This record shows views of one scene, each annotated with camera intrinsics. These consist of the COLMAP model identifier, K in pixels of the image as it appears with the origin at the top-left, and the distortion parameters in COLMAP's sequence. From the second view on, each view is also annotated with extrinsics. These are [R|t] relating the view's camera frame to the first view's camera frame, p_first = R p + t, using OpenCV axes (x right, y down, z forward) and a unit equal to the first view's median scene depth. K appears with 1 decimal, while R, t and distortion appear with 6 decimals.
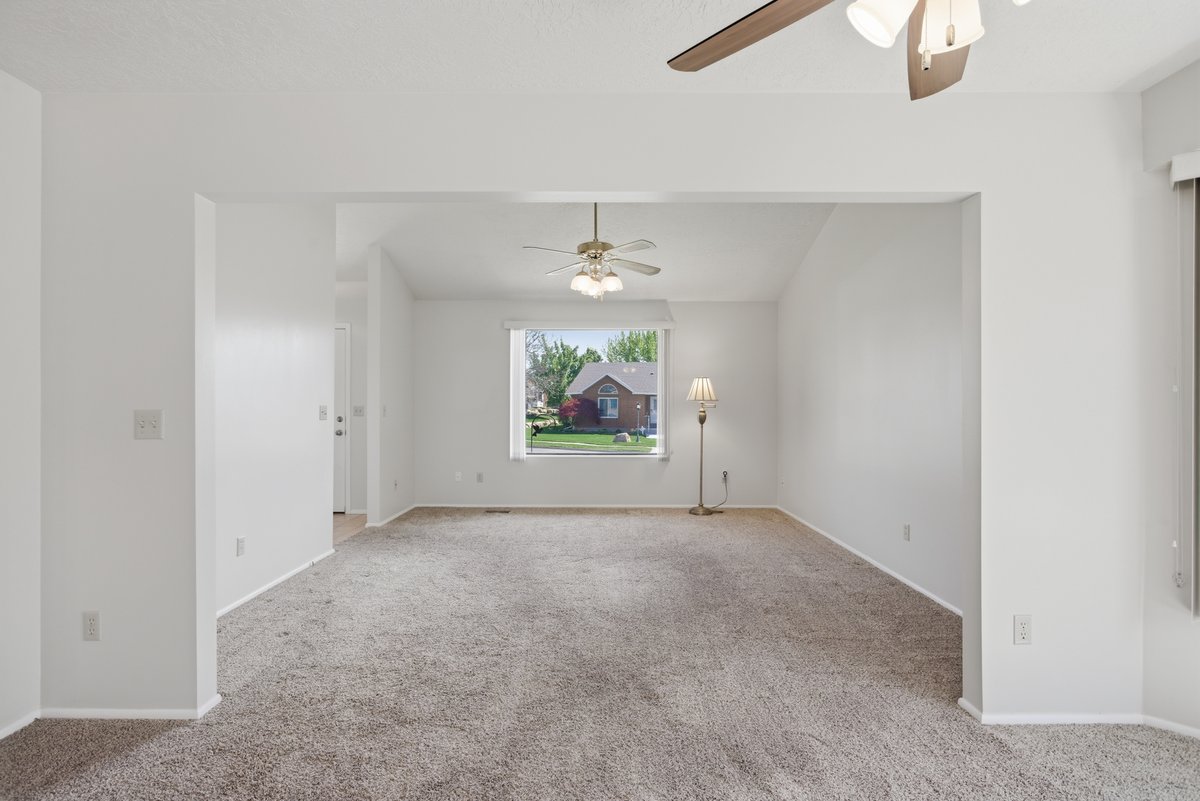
lens RADIAL K [[571.5, 0, 596.0], [0, 571.5, 402.0], [0, 0, 1]] dist [-0.002254, 0.000066]
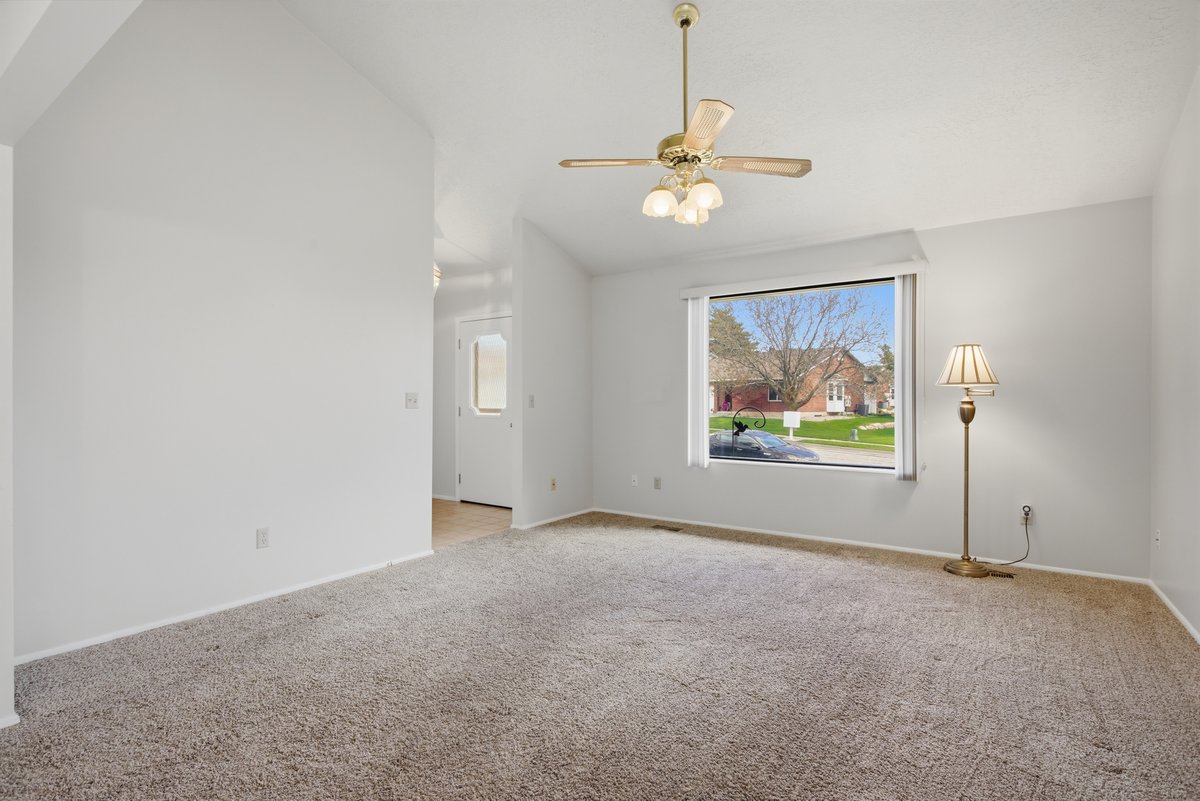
lens RADIAL K [[571.5, 0, 596.0], [0, 571.5, 402.0], [0, 0, 1]] dist [-0.002254, 0.000066]
pose [[0.828015, -0.001653, -0.560703, 0.199396], [0.001686, 0.999998, -0.000459, 0.015851], [0.560703, -0.000565, 0.828017, 0.287658]]
